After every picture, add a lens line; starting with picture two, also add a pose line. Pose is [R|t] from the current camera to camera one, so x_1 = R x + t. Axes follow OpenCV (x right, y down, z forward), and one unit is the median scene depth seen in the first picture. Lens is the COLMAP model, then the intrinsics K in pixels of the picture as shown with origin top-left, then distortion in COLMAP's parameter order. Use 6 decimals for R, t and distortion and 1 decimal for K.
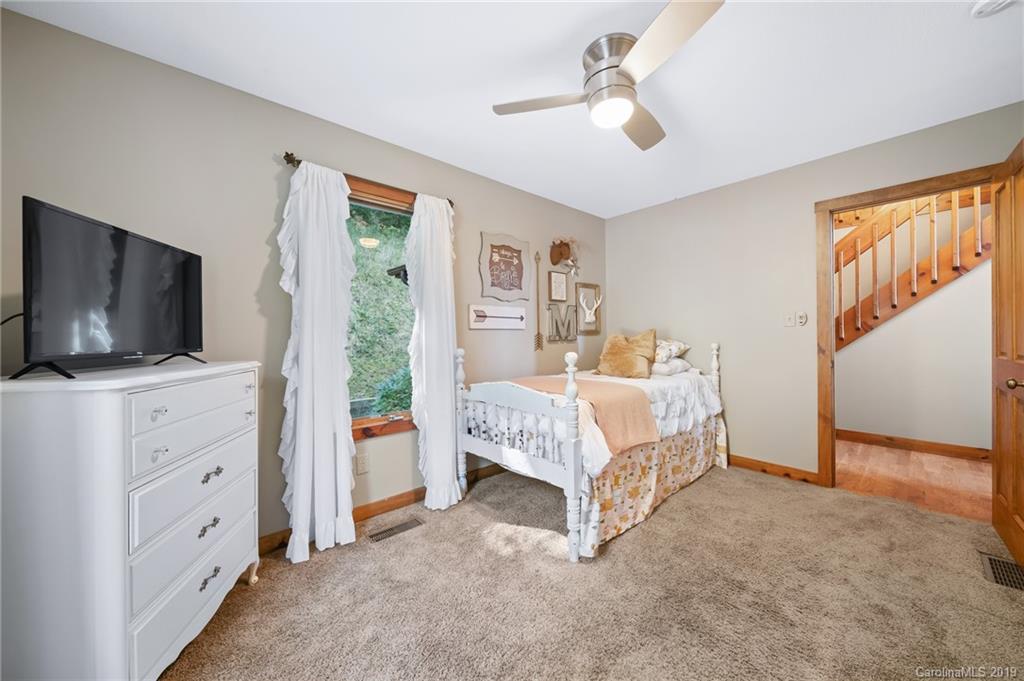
lens RADIAL K [[368.6, 0, 514.9], [0, 368.6, 335.3], [0, 0, 1]] dist [0.000204, -0.000009]
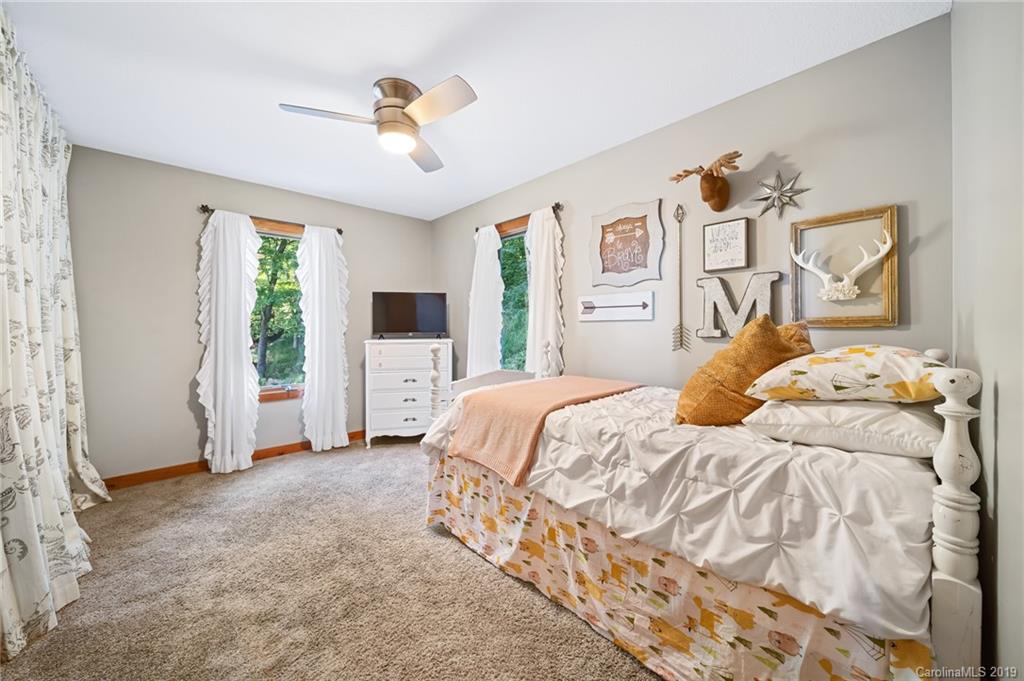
lens RADIAL K [[368.6, 0, 514.9], [0, 368.6, 335.3], [0, 0, 1]] dist [0.000204, -0.000009]
pose [[0.020636, 0.033831, -0.999215, 0.787198], [0.004458, 0.999414, 0.033929, -0.012531], [0.999777, -0.005155, 0.020473, 0.729057]]
